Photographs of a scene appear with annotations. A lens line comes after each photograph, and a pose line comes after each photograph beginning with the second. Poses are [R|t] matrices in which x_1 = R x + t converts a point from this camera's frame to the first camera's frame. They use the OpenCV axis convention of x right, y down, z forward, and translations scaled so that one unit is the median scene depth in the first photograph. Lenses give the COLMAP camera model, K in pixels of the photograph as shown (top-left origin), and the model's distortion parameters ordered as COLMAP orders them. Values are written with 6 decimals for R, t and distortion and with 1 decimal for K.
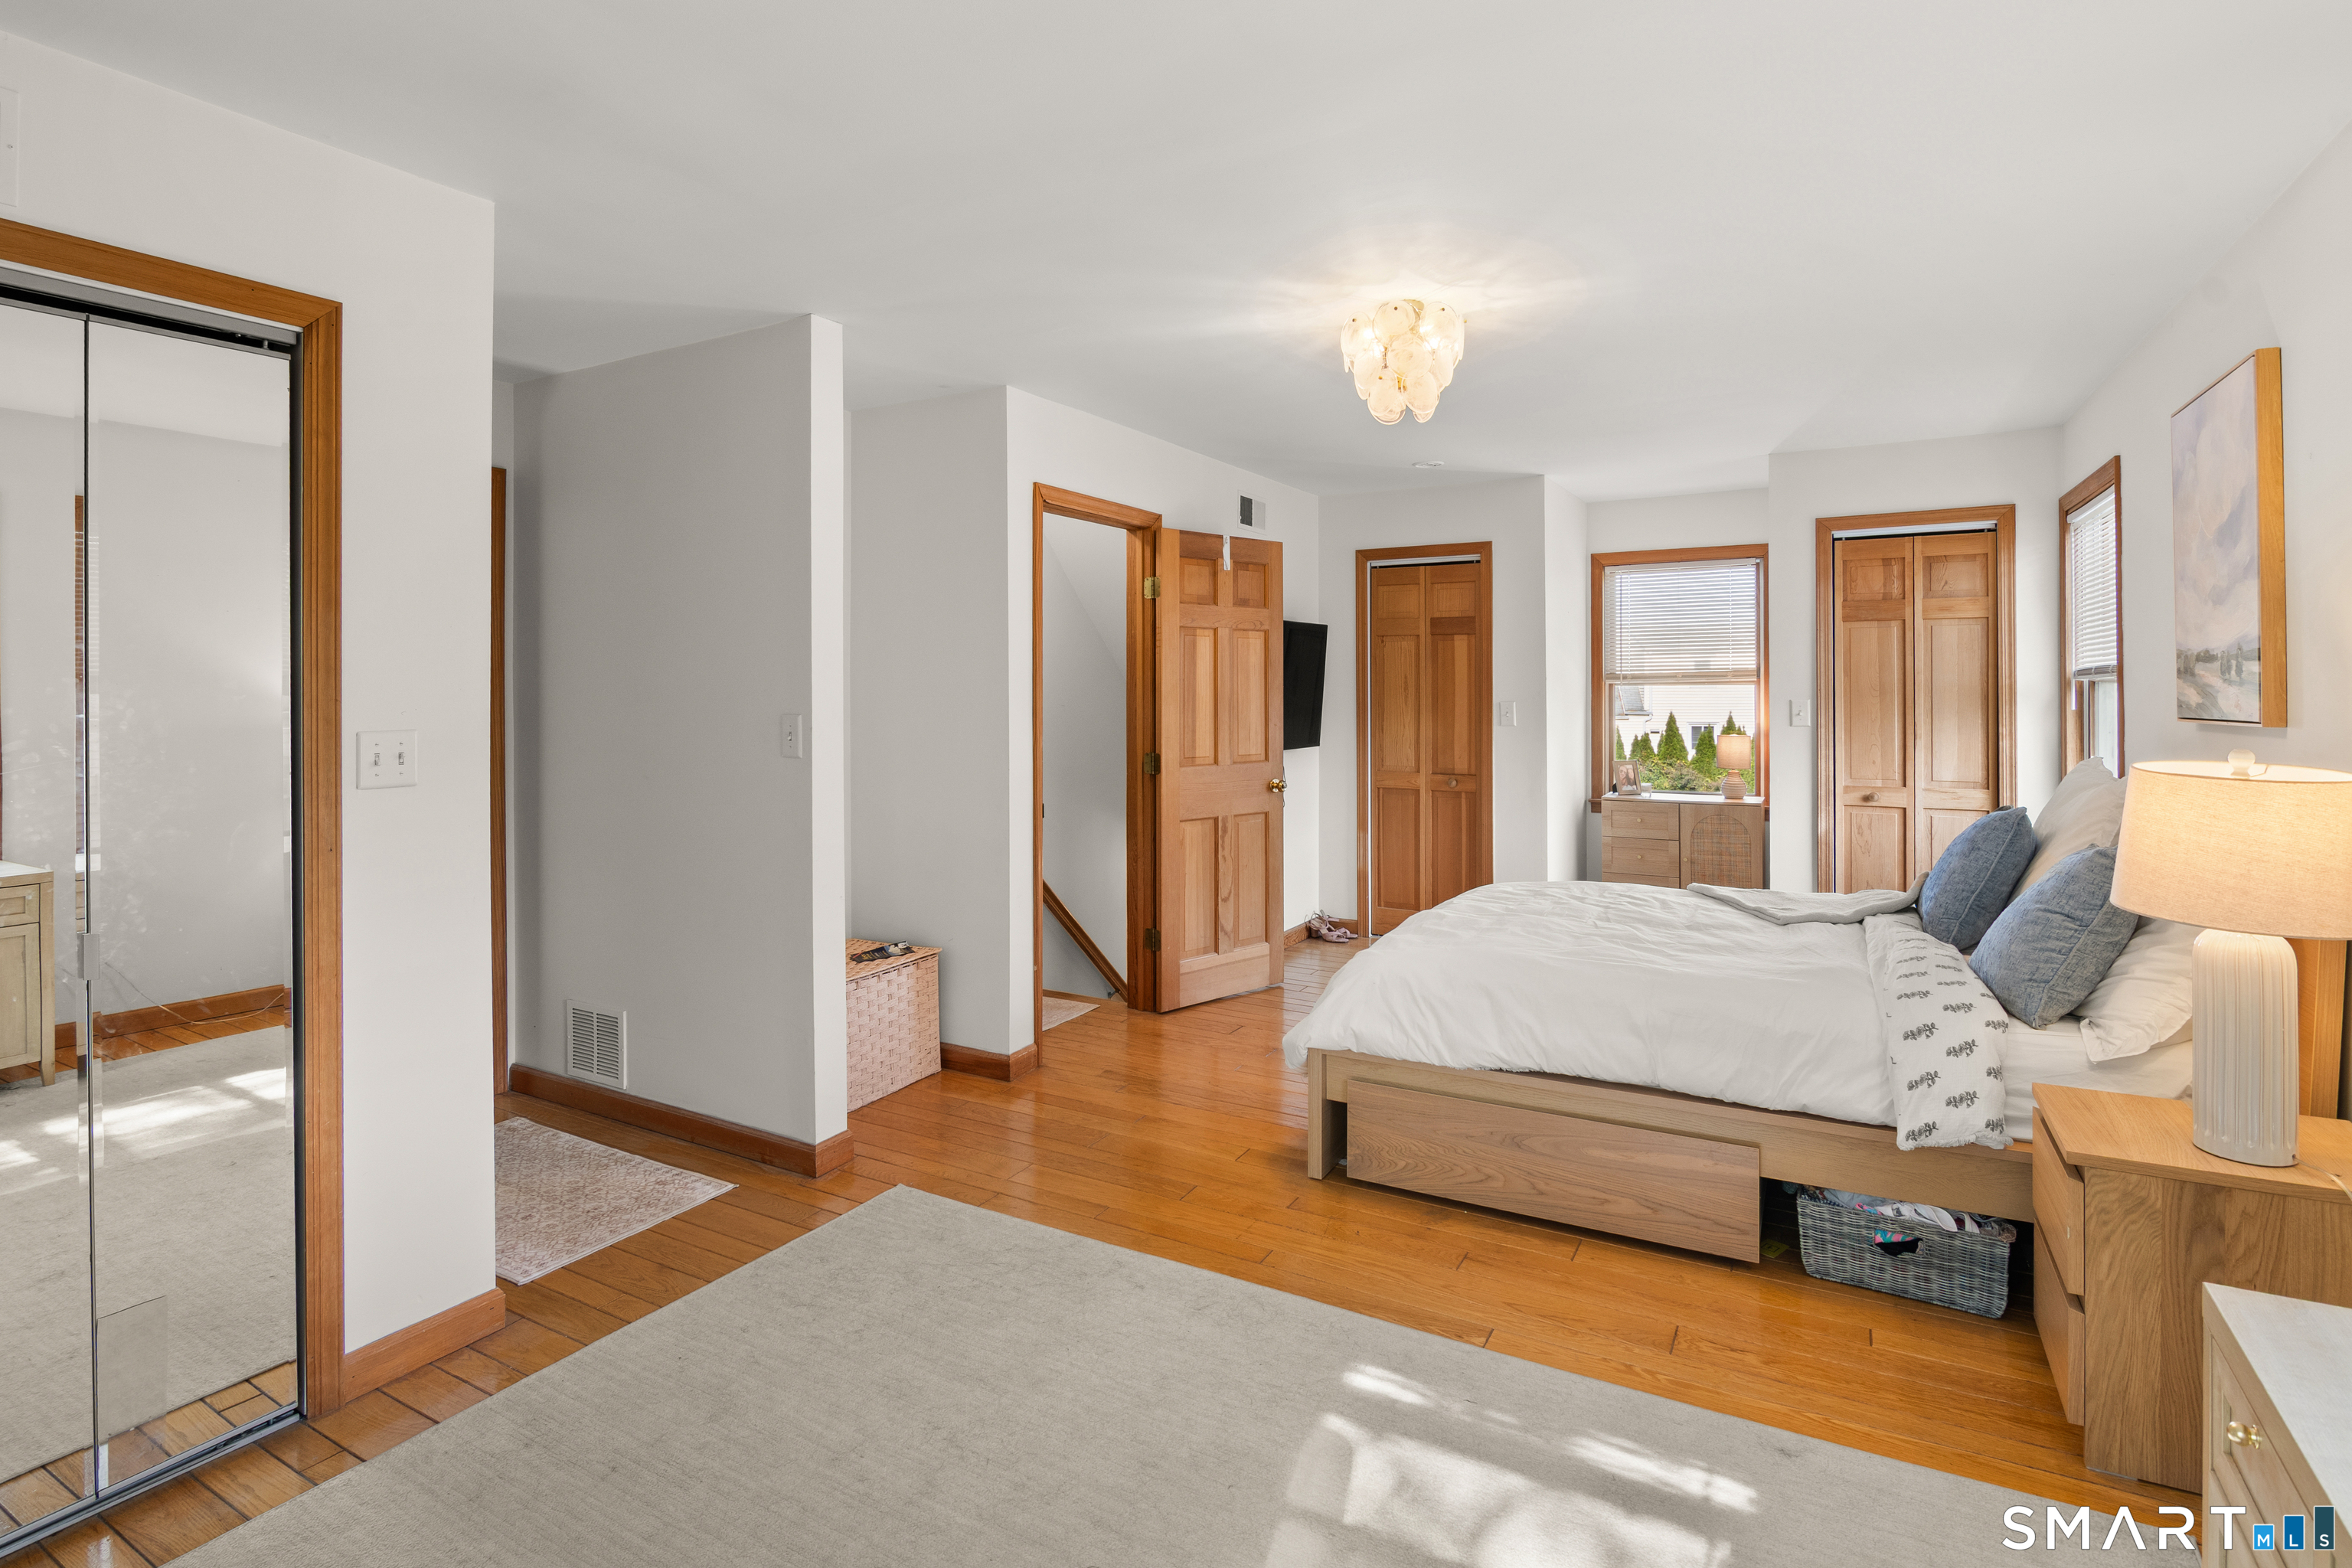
lens RADIAL K [[1186.1, 0, 1174.1], [0, 1186.1, 754.3], [0, 0, 1]] dist [-0.002661, -0.000501]
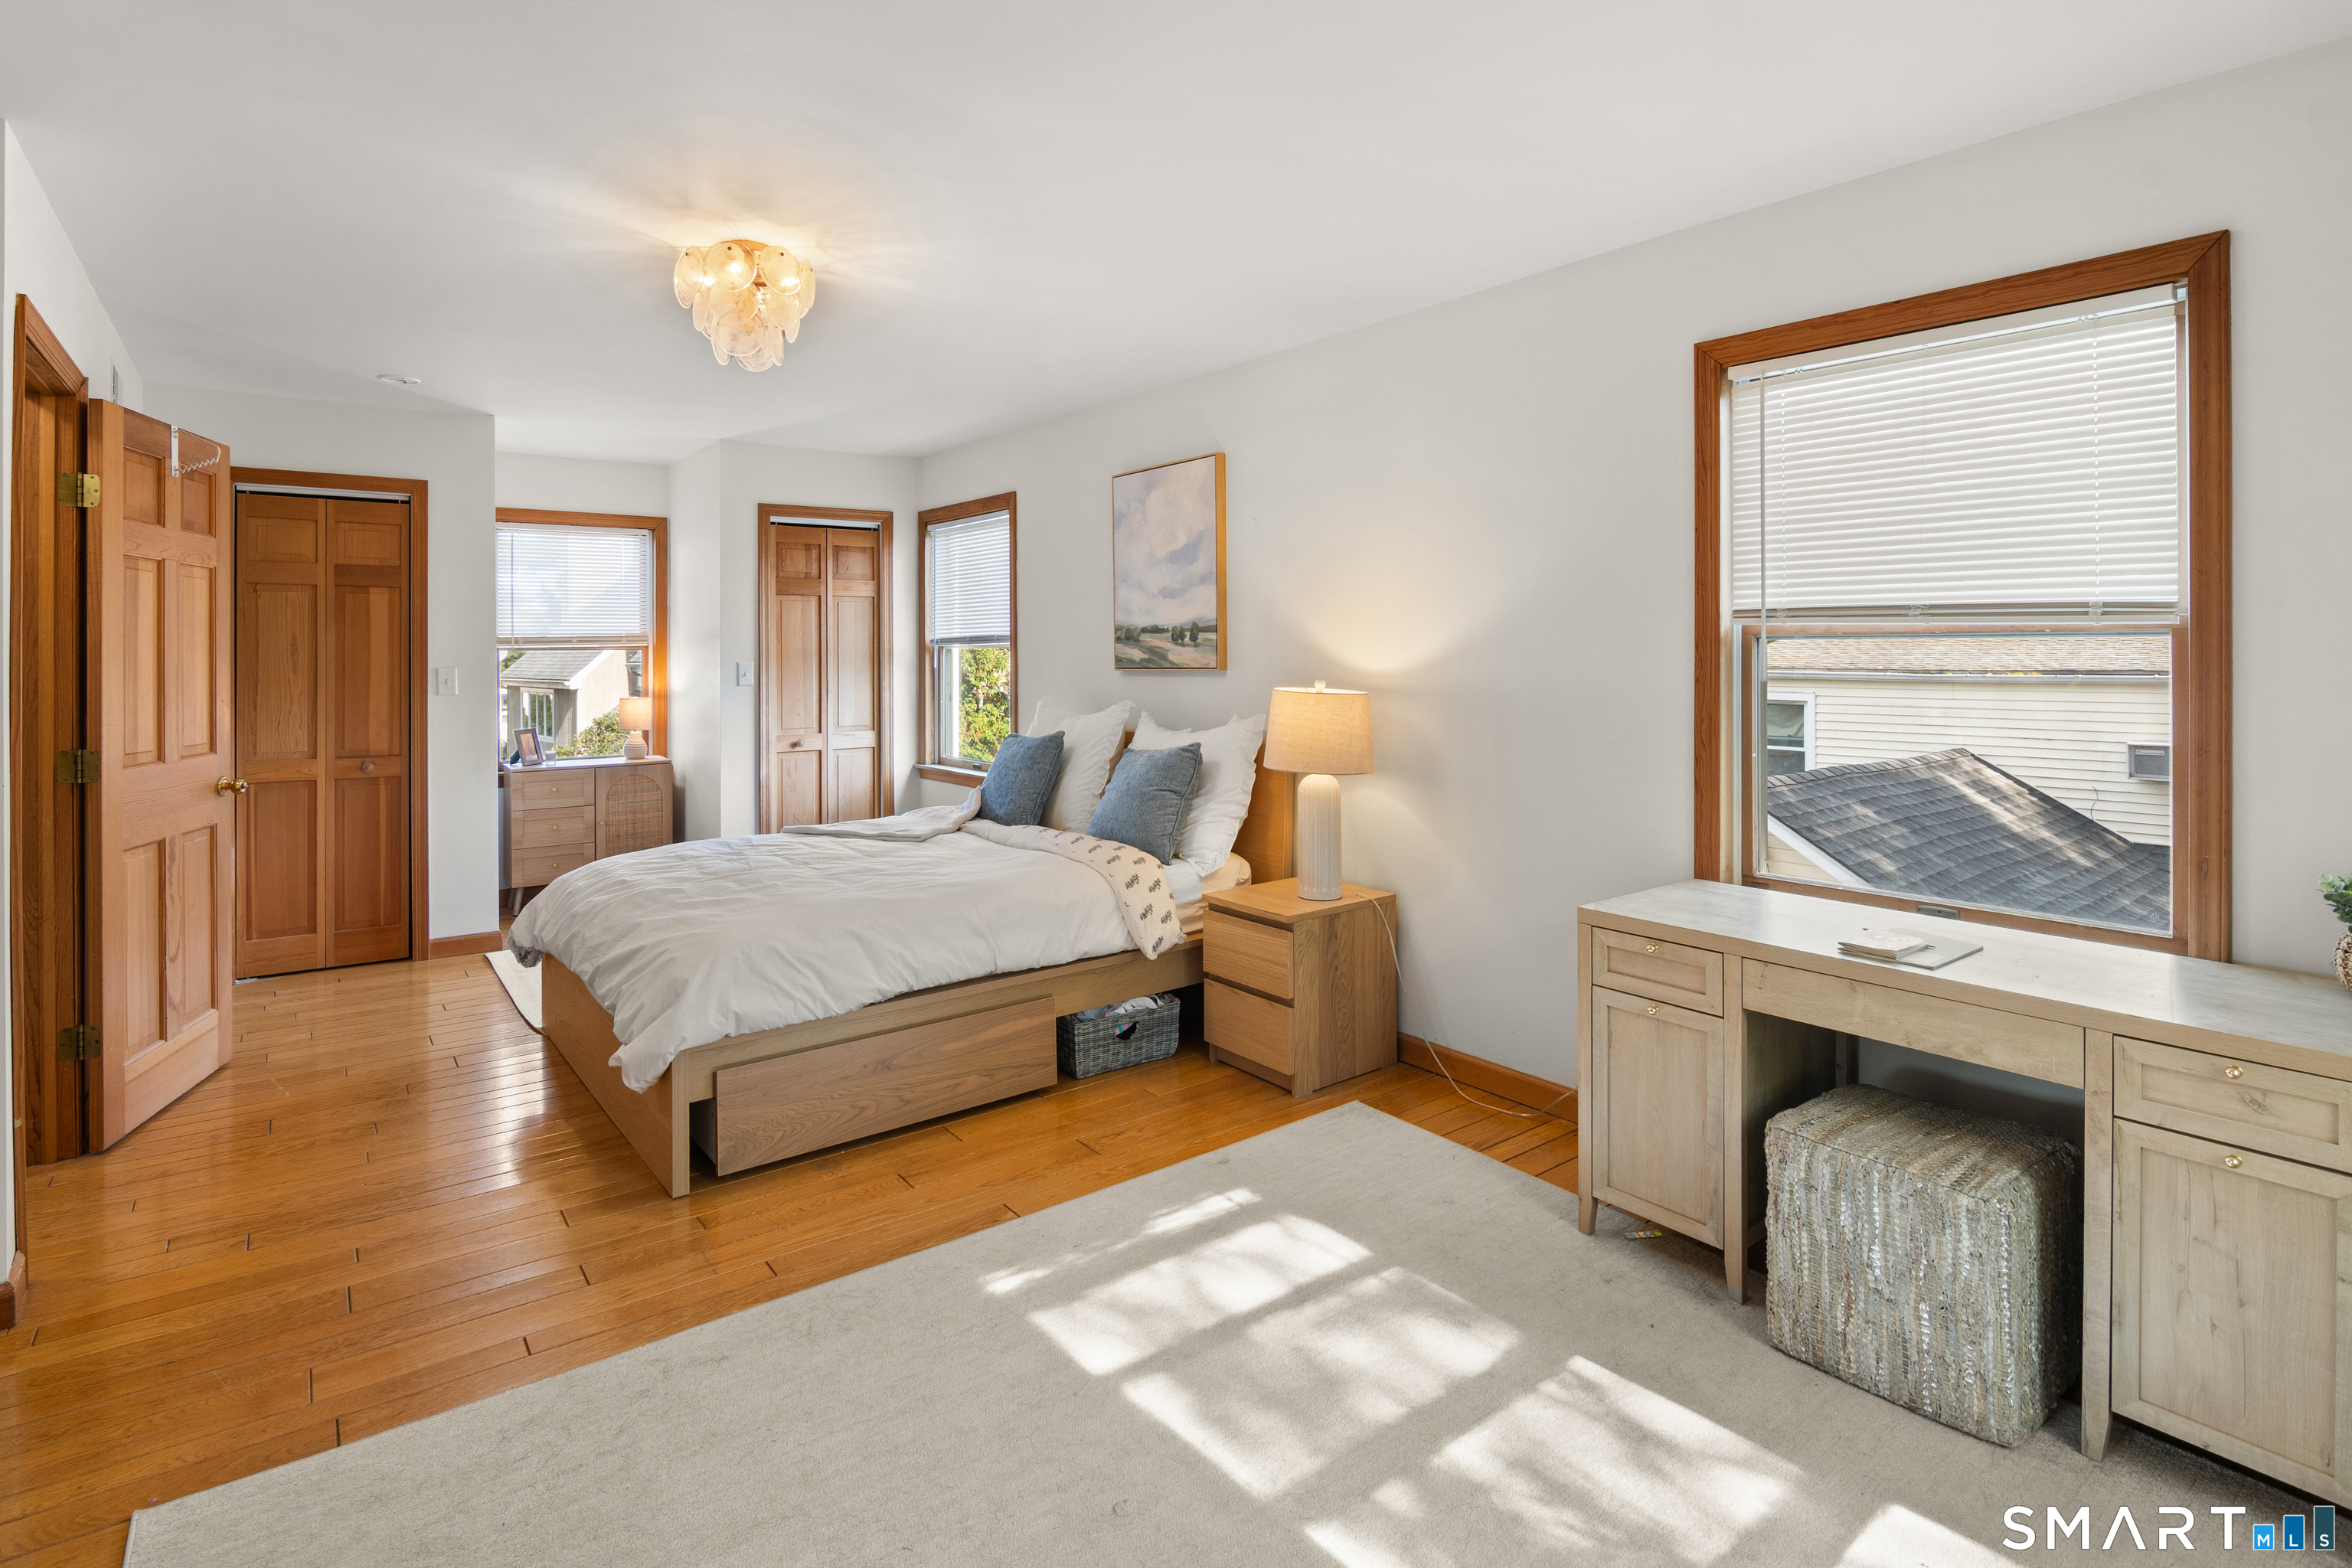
lens RADIAL K [[1157.7, 0, 1168.4], [0, 1157.7, 731.9], [0, 0, 1]] dist [-0.001456, -0.000568]
pose [[0.384314, -0.060841, 0.921195, -0.373404], [0.055215, 0.997555, 0.042849, -0.005284], [-0.921550, 0.034396, 0.386734, 0.225076]]
